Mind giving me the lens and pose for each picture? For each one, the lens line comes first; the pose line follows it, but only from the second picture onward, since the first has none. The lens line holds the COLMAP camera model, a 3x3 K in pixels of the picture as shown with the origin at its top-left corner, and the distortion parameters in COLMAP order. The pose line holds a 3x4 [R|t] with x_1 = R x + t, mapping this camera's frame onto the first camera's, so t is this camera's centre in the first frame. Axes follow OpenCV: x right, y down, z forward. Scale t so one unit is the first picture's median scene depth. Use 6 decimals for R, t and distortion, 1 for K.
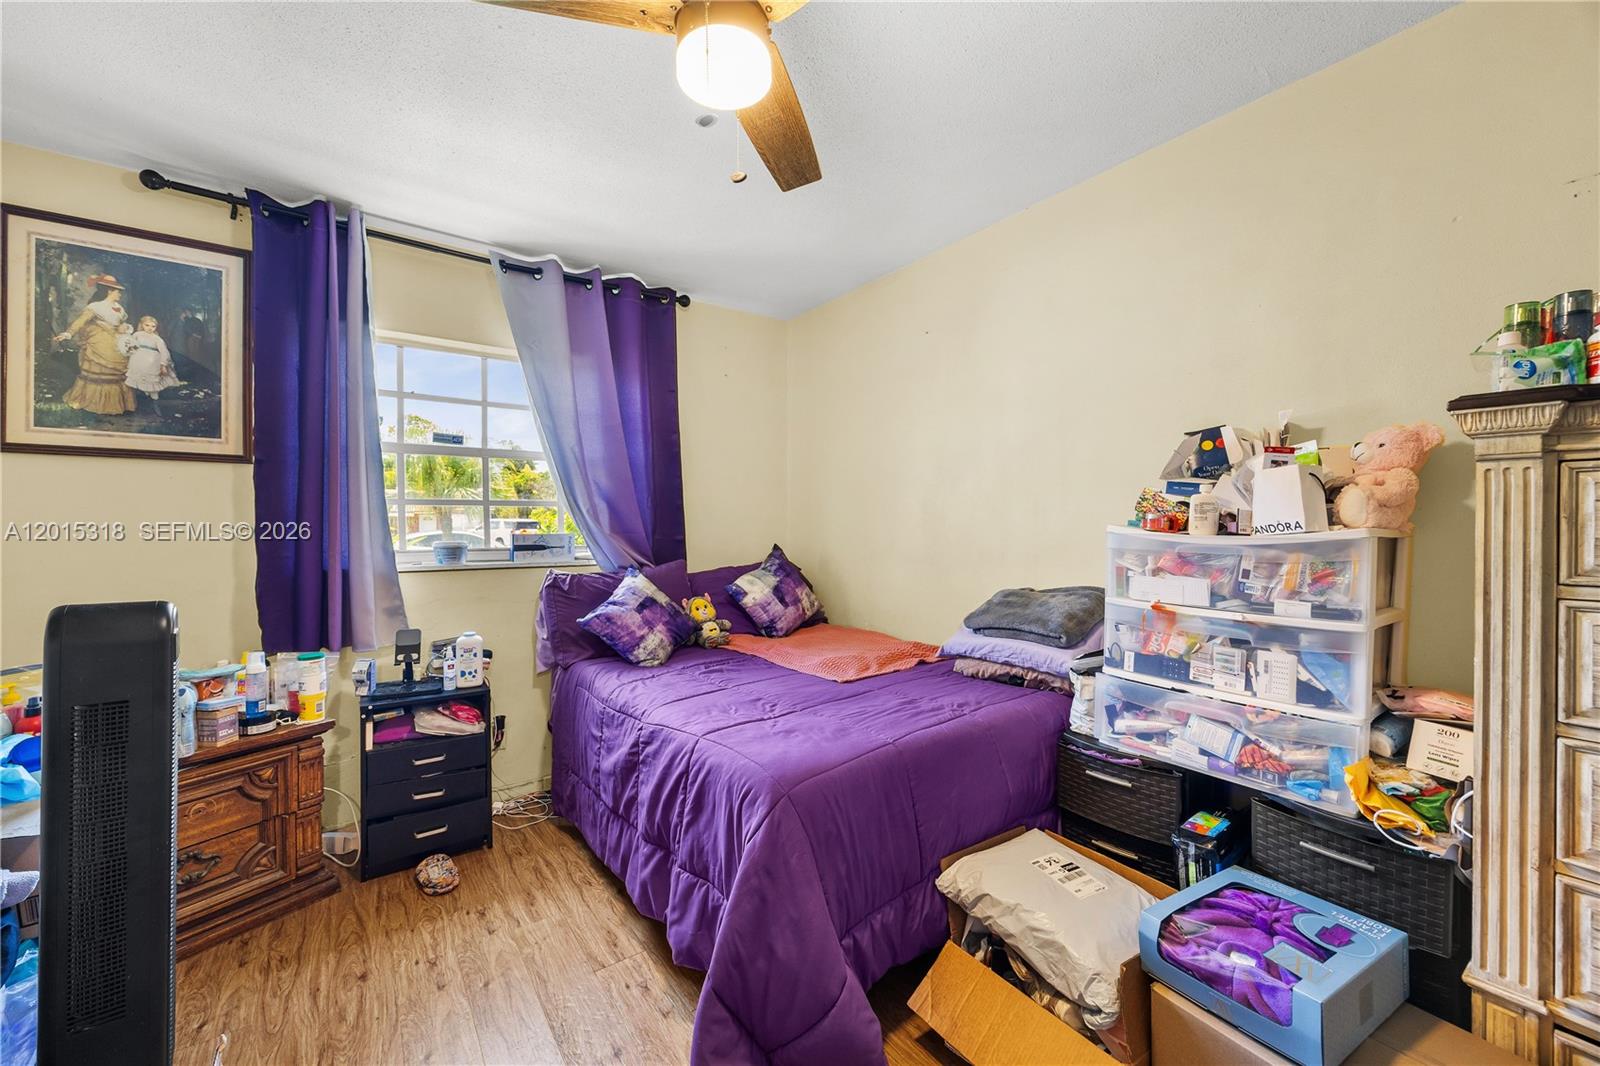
lens RADIAL K [[626.7, 0, 797.8], [0, 626.7, 537.6], [0, 0, 1]] dist [-0.000265, 0.000185]
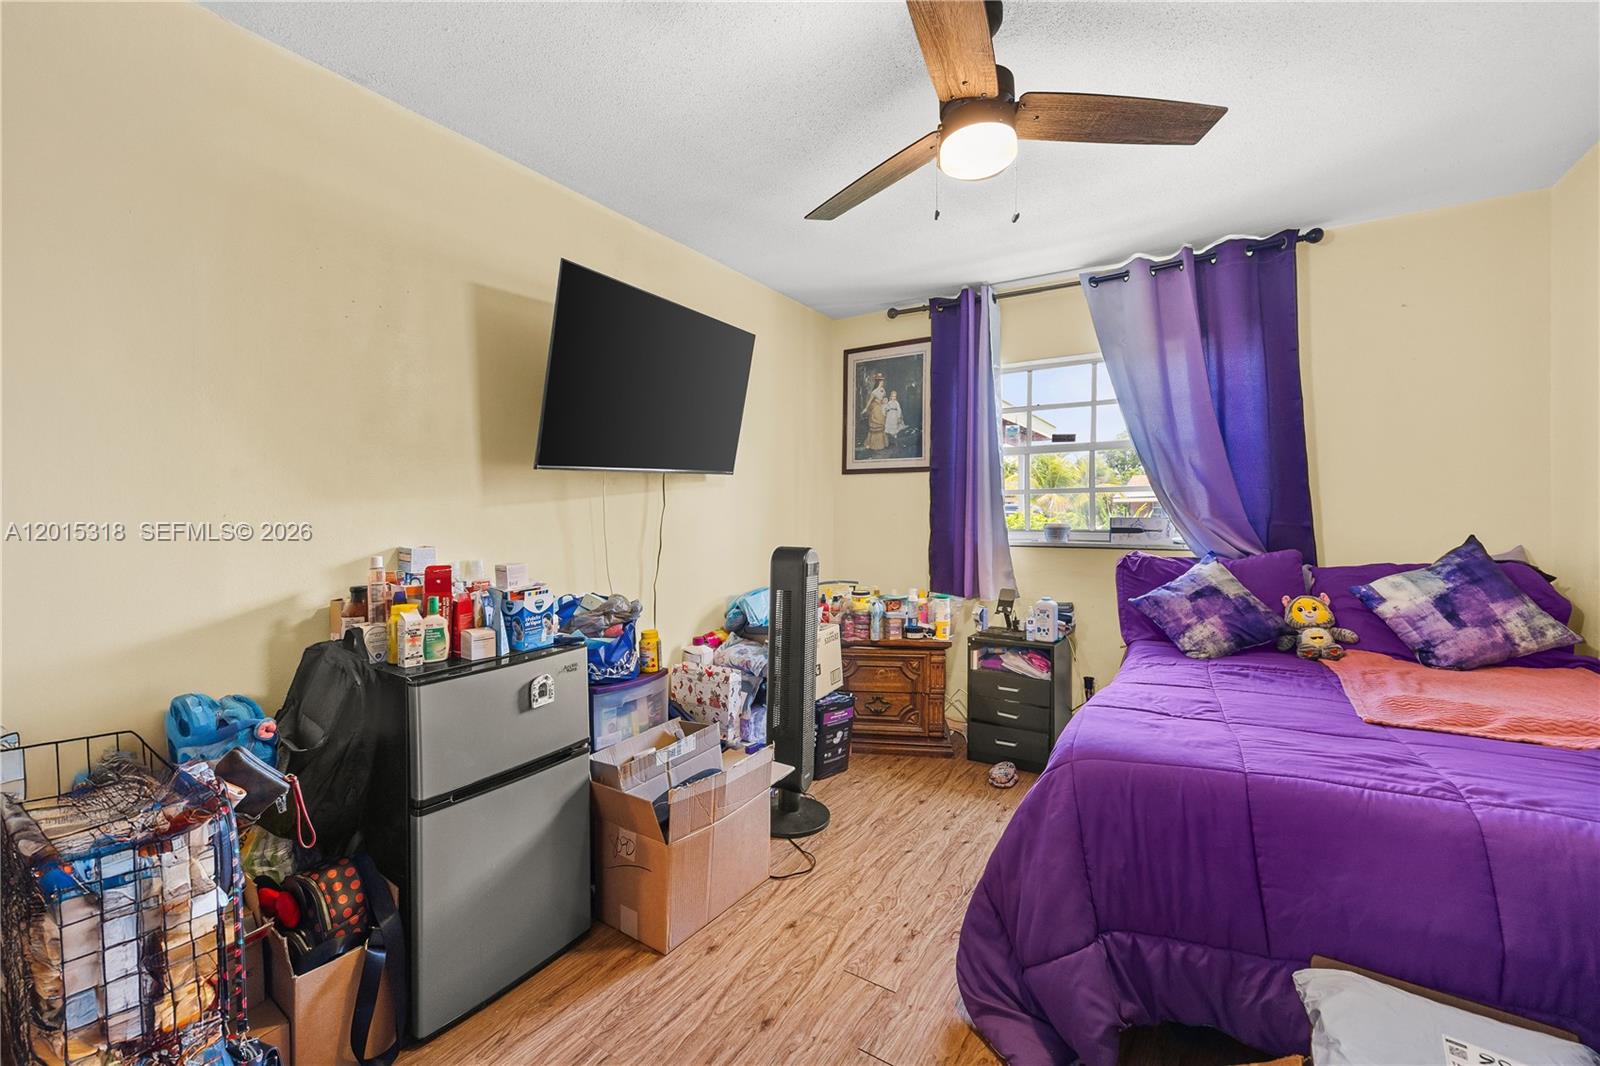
lens RADIAL K [[626.7, 0, 798.3], [0, 626.7, 520.9], [0, 0, 1]] dist [-0.000265, 0.000185]
pose [[0.377461, 0.012754, -0.925938, 0.468444], [-0.013121, 0.999878, 0.008424, -0.002462], [0.925932, 0.008969, 0.377583, 0.095358]]
